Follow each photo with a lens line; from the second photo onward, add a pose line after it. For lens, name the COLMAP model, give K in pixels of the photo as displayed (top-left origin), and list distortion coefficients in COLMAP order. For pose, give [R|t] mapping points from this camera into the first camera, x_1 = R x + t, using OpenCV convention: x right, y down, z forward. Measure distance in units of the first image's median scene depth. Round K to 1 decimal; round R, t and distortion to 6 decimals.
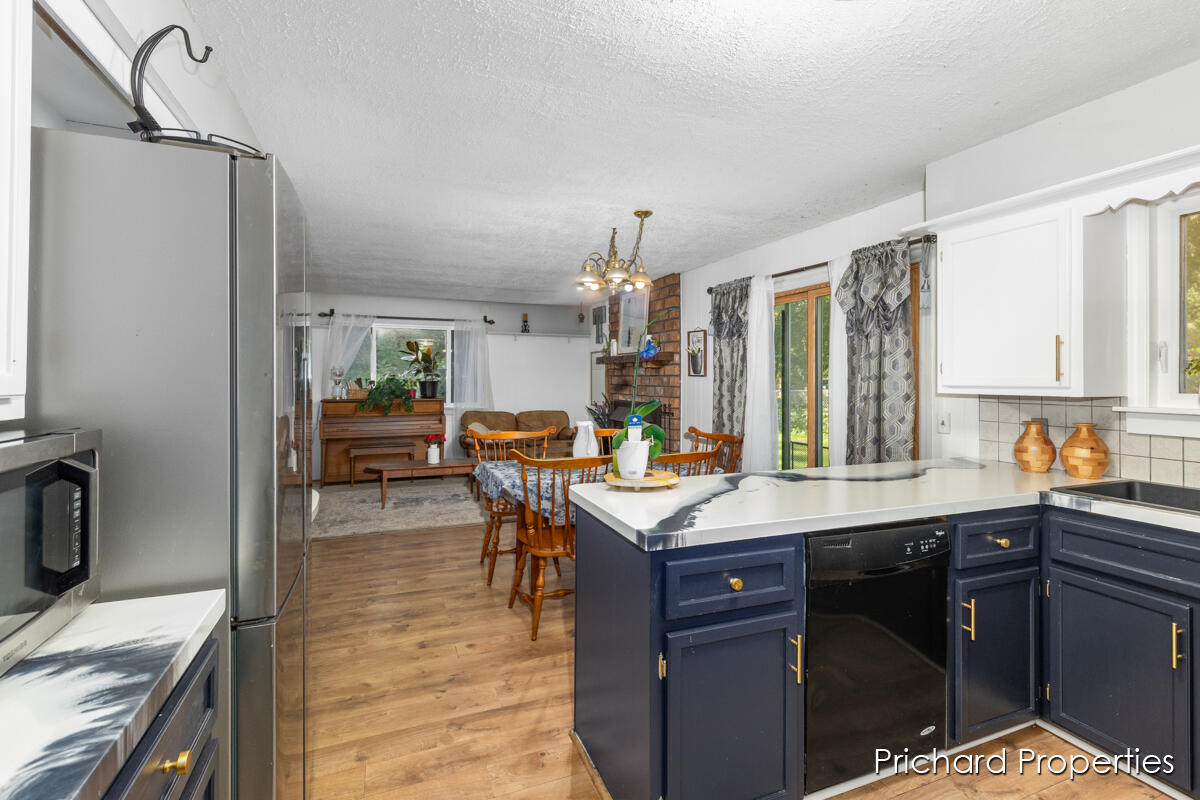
lens RADIAL K [[552.7, 0, 618.9], [0, 552.7, 374.6], [0, 0, 1]] dist [0.001724, 0.000058]
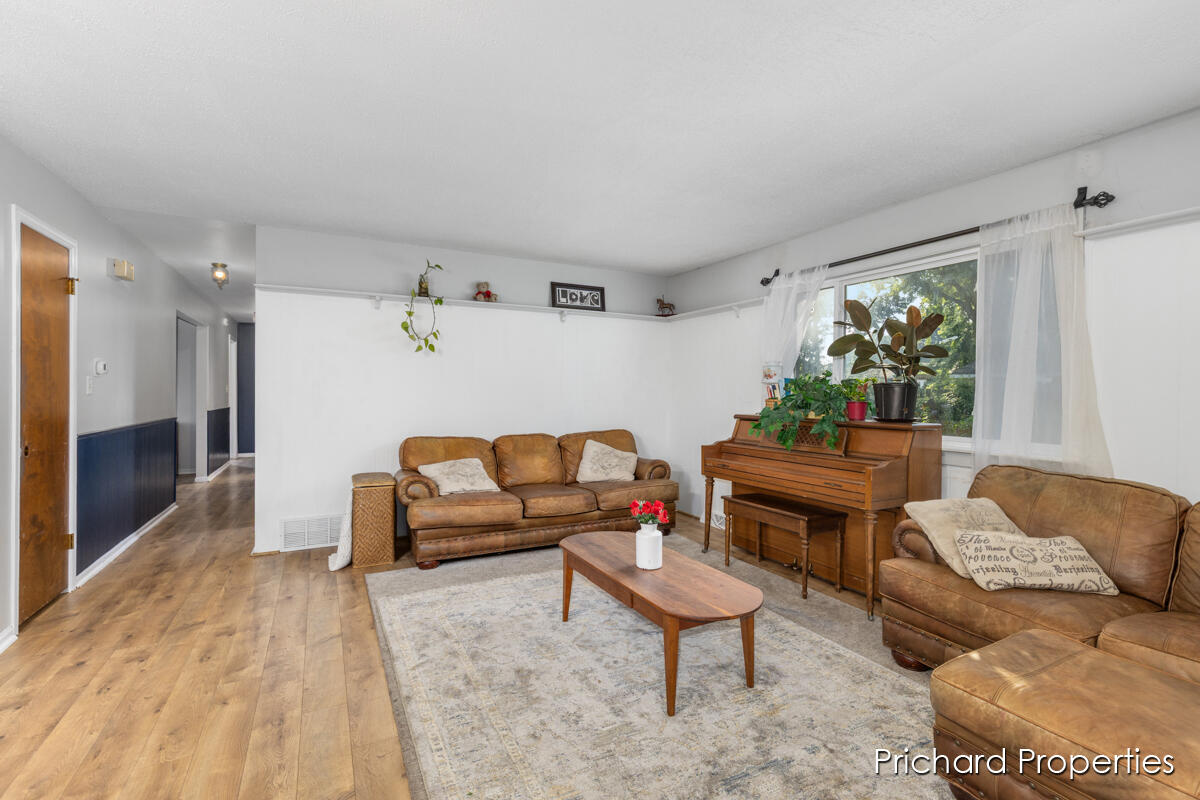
lens RADIAL K [[538.1, 0, 598.6], [0, 538.1, 395.2], [0, 0, 1]] dist [0.000546, -0.000039]
pose [[0.081385, 0.002419, -0.996680, 0.065753], [-0.001541, 0.999996, 0.002301, 0.021253], [0.996682, 0.001349, 0.081388, 0.760571]]
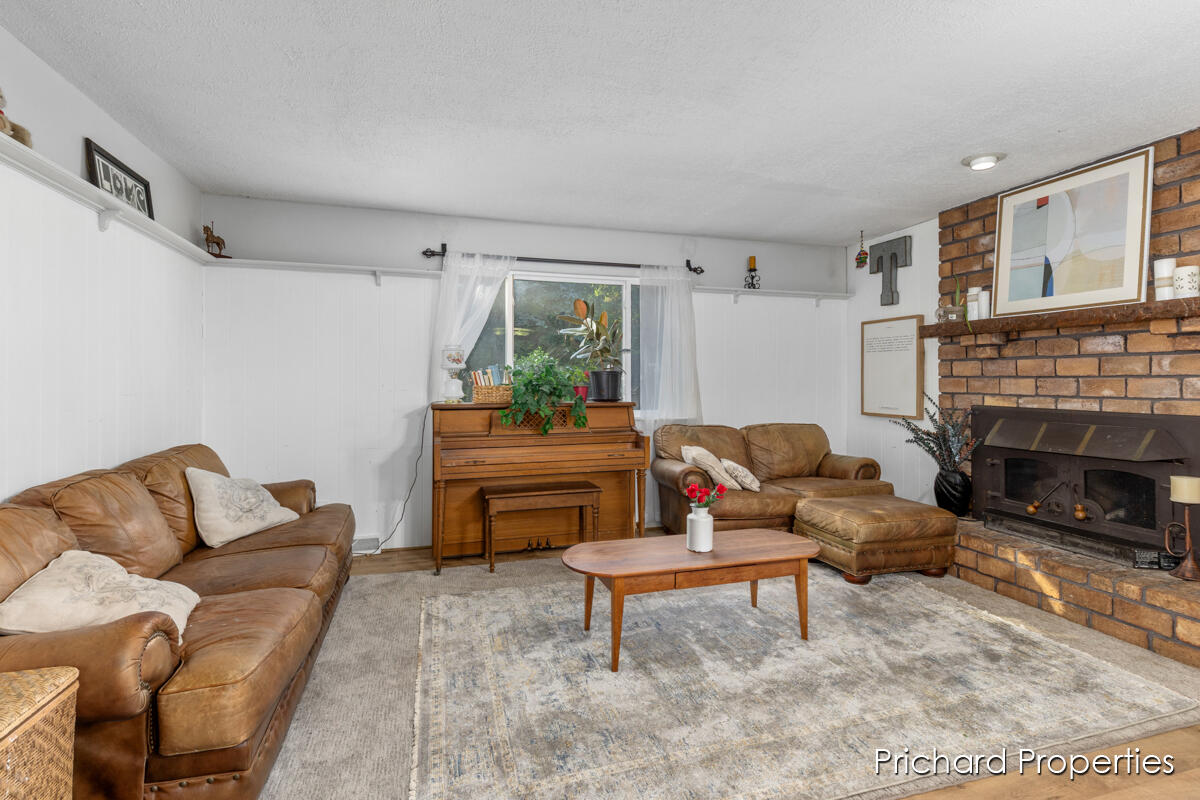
lens RADIAL K [[567.8, 0, 597.1], [0, 567.8, 380.1], [0, 0, 1]] dist [0.000645, -0.000591]
pose [[0.994182, -0.001207, -0.107710, -0.303911], [0.001861, 0.999980, 0.005972, 0.017831], [0.107700, -0.006137, 0.994164, 0.444259]]
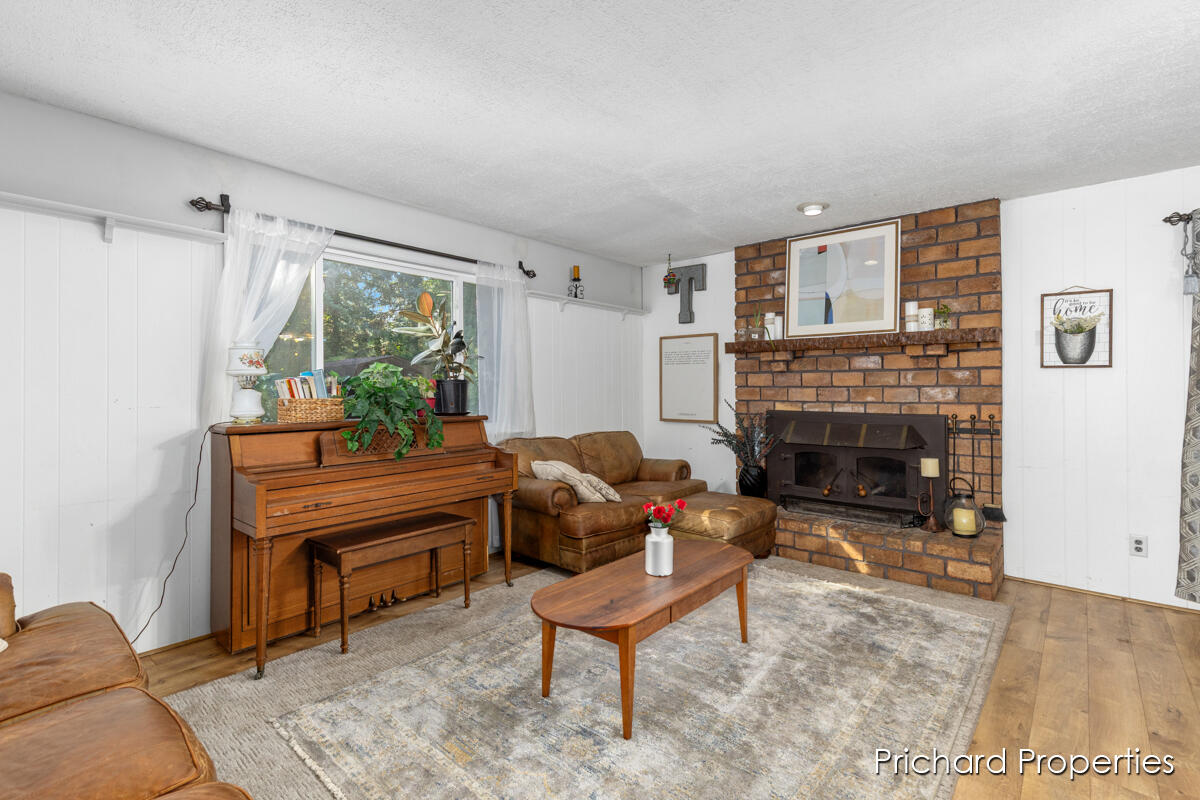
lens RADIAL K [[552.2, 0, 600.3], [0, 552.2, 387.5], [0, 0, 1]] dist [0.003682, 0.000044]
pose [[0.897030, -0.002498, 0.441962, -0.458379], [0.000874, 0.999992, 0.003879, 0.016936], [-0.441968, -0.003093, 0.897025, 0.535976]]
